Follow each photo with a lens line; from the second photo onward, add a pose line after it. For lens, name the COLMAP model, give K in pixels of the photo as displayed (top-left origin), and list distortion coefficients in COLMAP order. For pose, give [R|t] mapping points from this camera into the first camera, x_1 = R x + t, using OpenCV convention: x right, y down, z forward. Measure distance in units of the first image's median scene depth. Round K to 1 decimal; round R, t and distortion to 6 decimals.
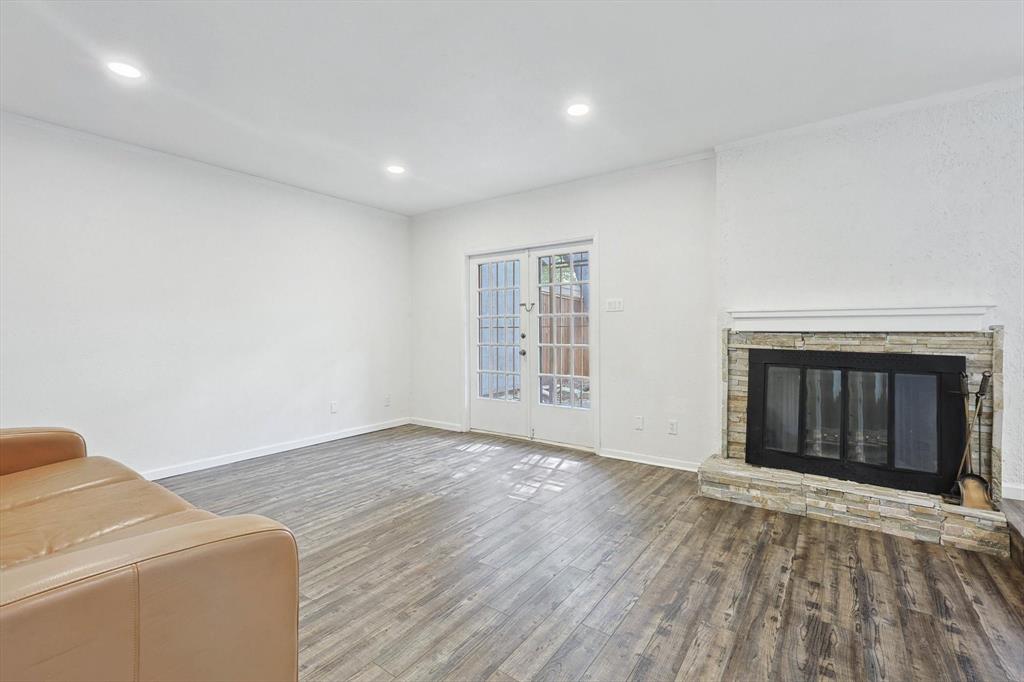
lens RADIAL K [[453.2, 0, 510.3], [0, 453.2, 333.1], [0, 0, 1]] dist [0.003074, 0.000218]
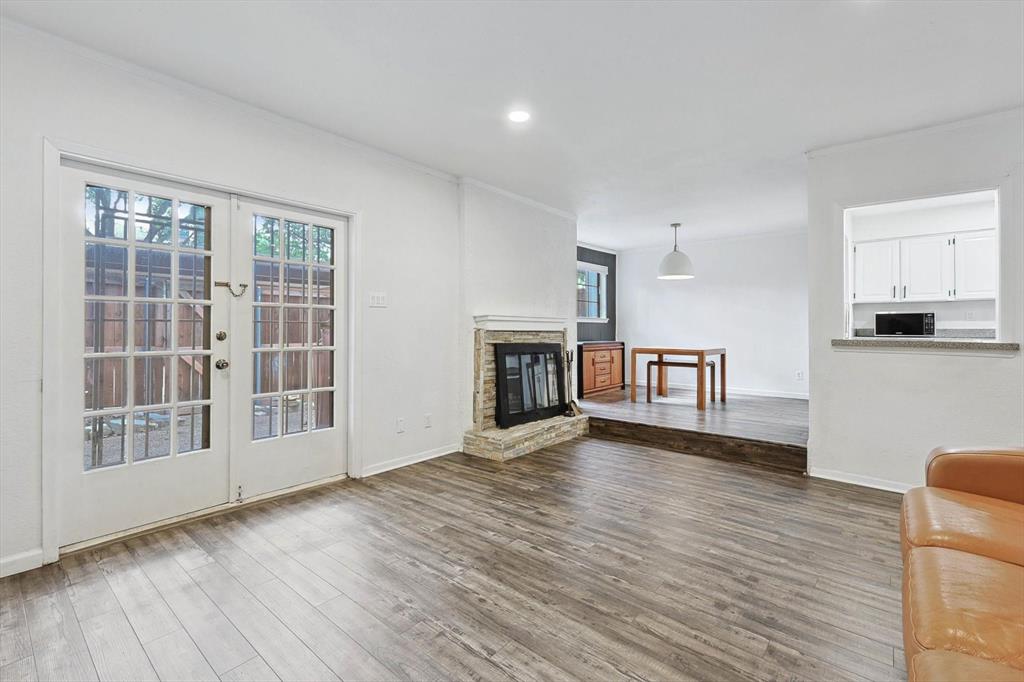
lens RADIAL K [[453.2, 0, 510.3], [0, 453.2, 333.1], [0, 0, 1]] dist [0.003074, 0.000218]
pose [[0.079162, -0.004329, 0.996852, -0.843127], [0.000045, 0.999991, 0.004339, -0.001689], [-0.996862, -0.000298, 0.079162, 0.898325]]
